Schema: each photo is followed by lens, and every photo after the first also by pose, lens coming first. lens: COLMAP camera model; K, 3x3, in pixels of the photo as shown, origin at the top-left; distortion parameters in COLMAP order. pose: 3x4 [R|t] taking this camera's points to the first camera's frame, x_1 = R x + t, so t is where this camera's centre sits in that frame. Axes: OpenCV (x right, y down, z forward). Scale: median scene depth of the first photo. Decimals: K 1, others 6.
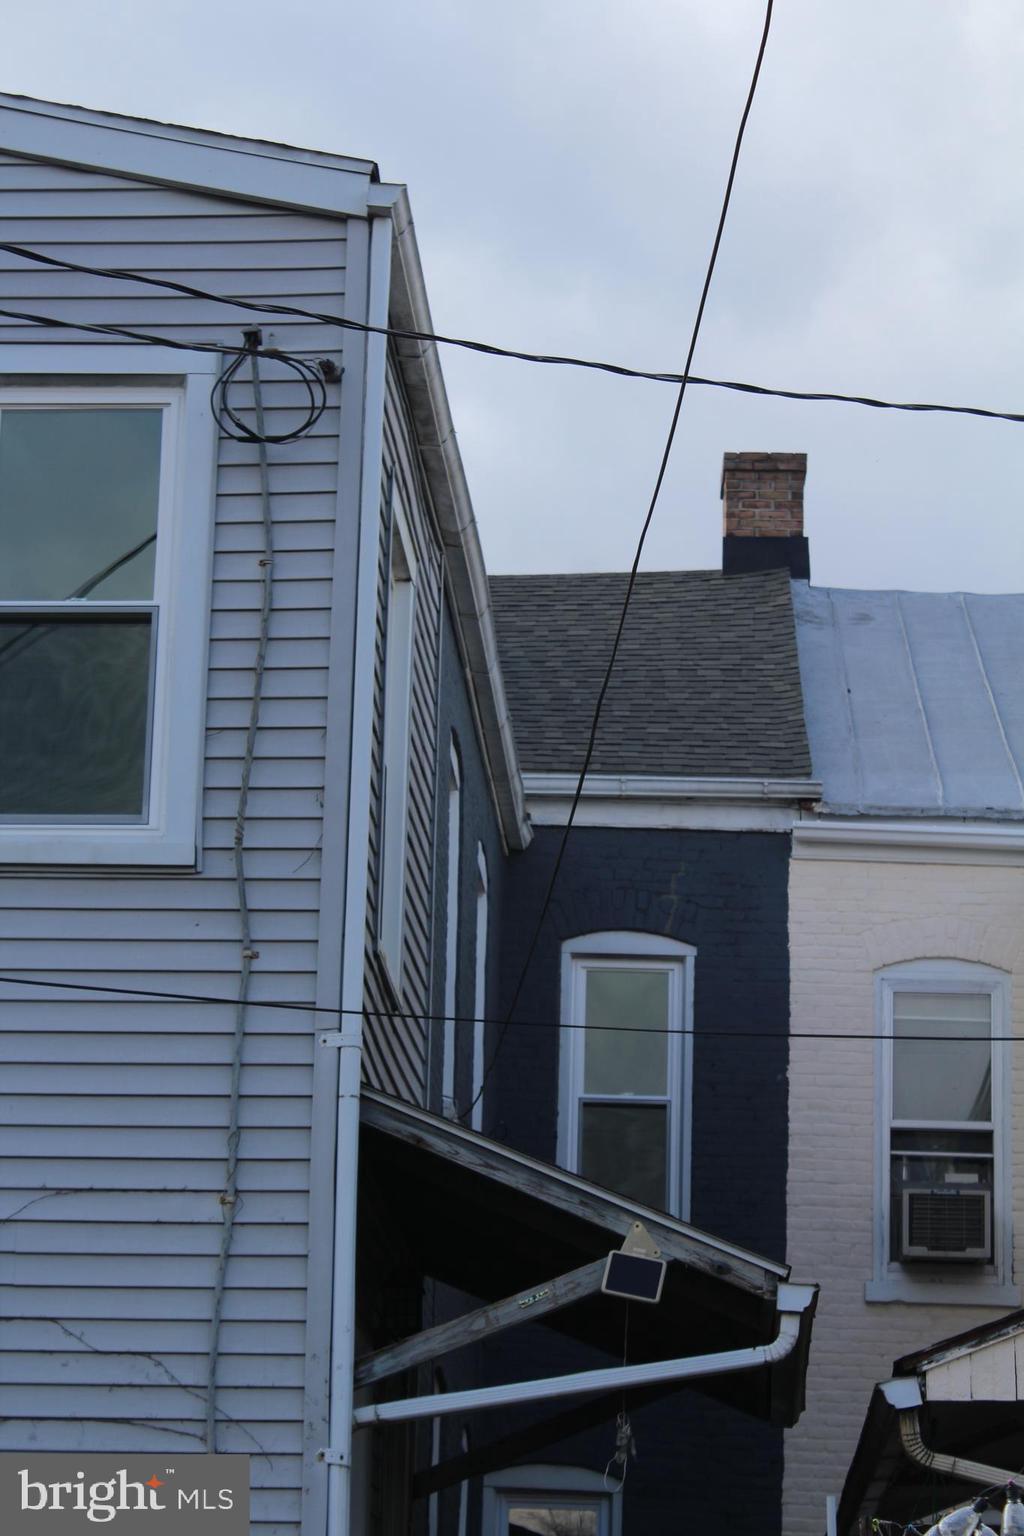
lens RADIAL K [[3754.2, 0, 514.0], [0, 3754.2, 766.9], [0, 0, 1]] dist [0.070150, 0.000000]
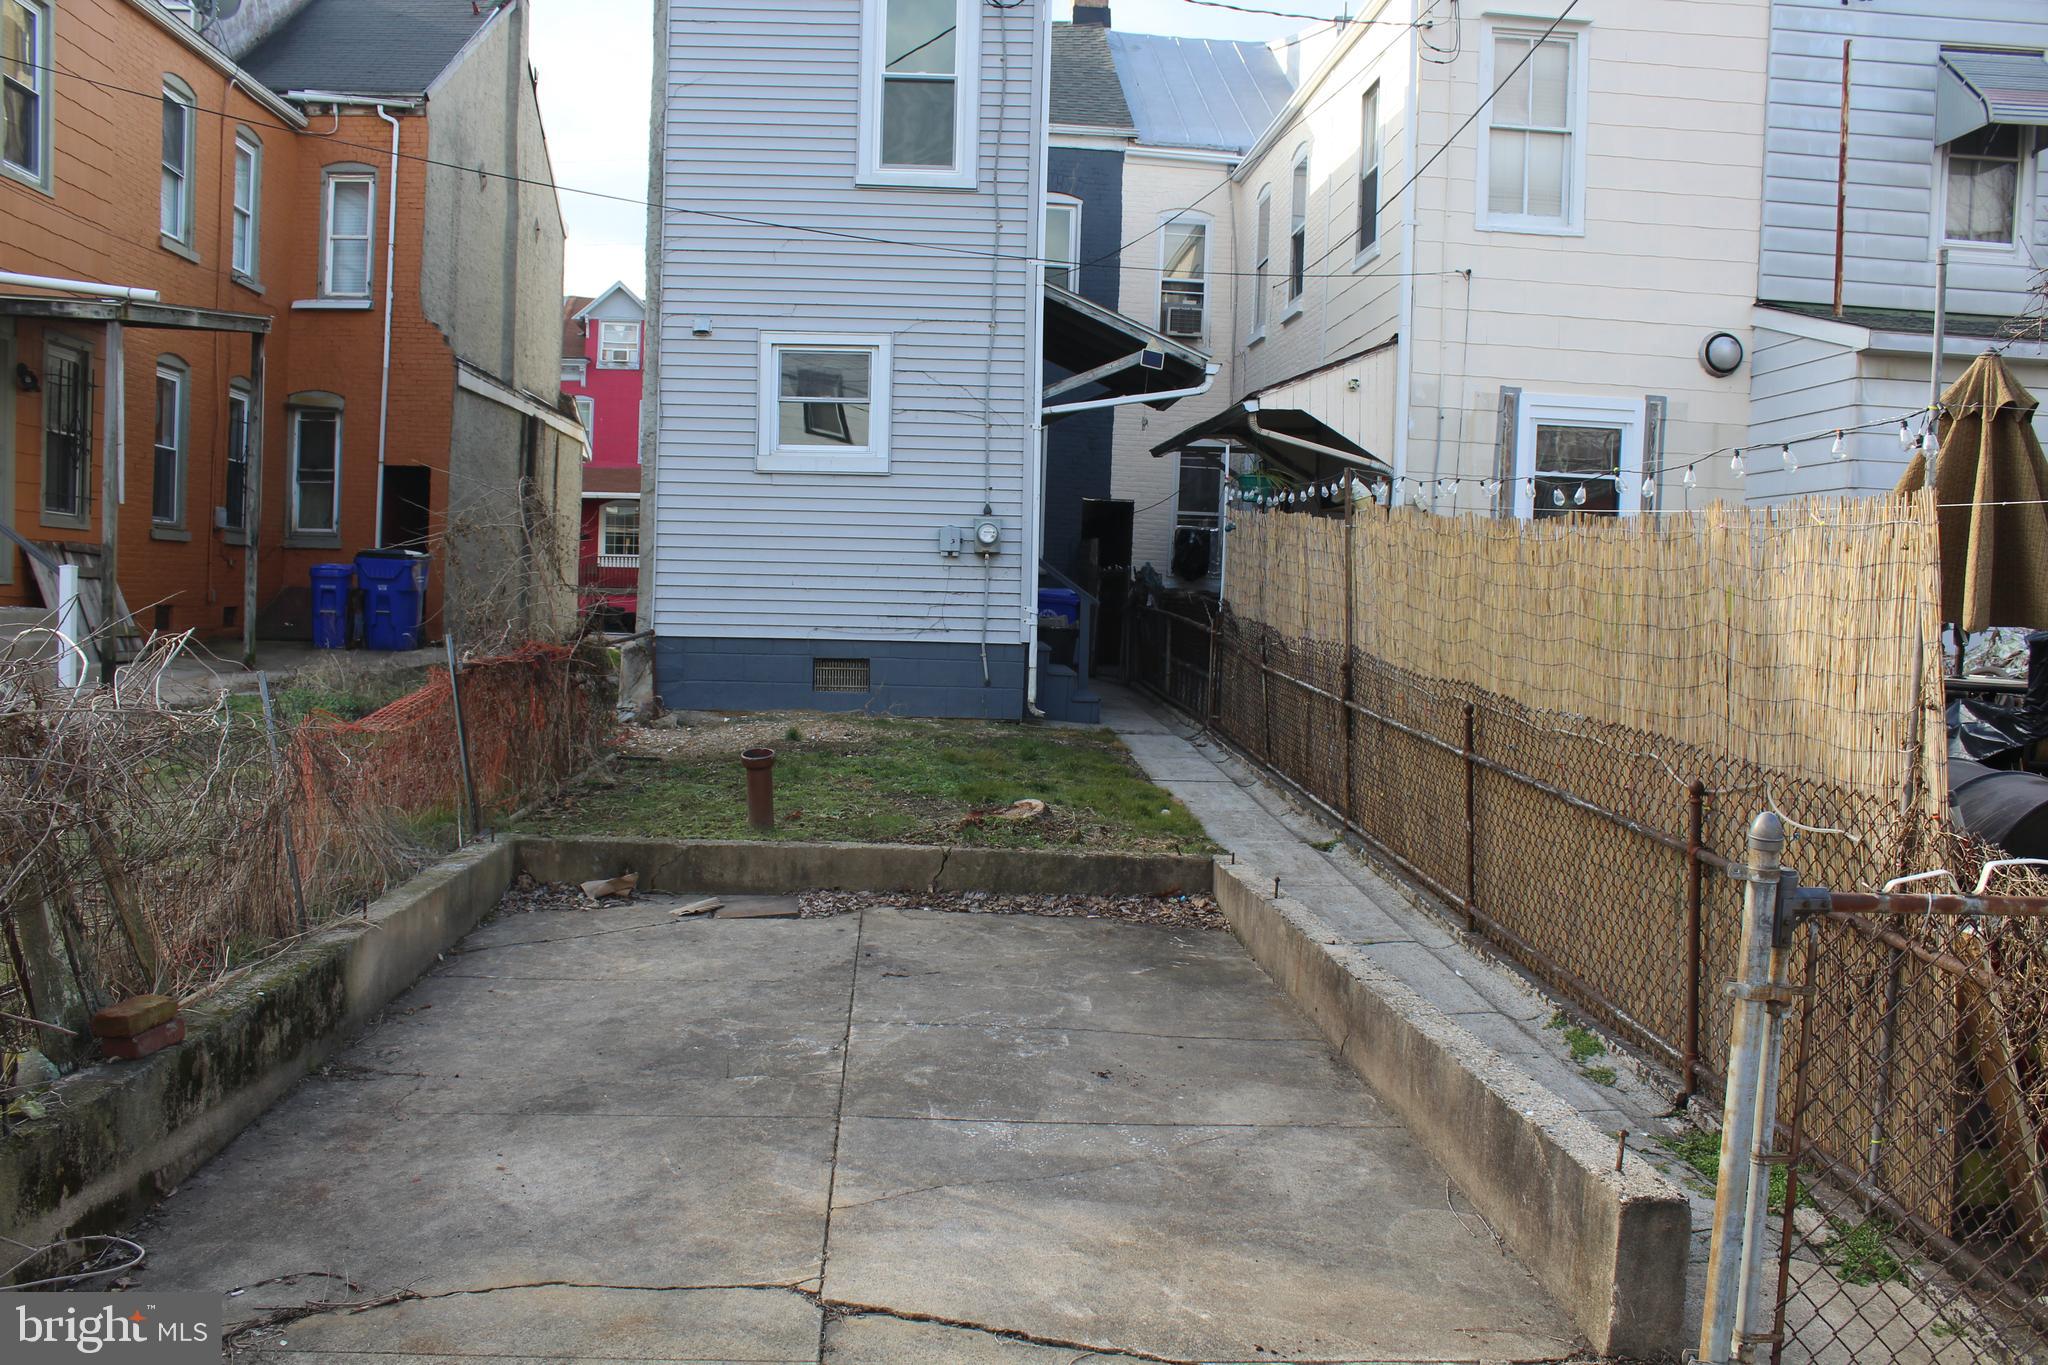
lens RADIAL K [[1783.2, 0, 1022.4], [0, 1783.2, 683.5], [0, 0, 1]] dist [-0.131277, 0.011958]
pose [[0.991996, -0.006159, 0.126122, -0.133696], [-0.036872, 0.941150, 0.335971, -0.038022], [-0.120769, -0.337933, 0.933390, -0.123713]]
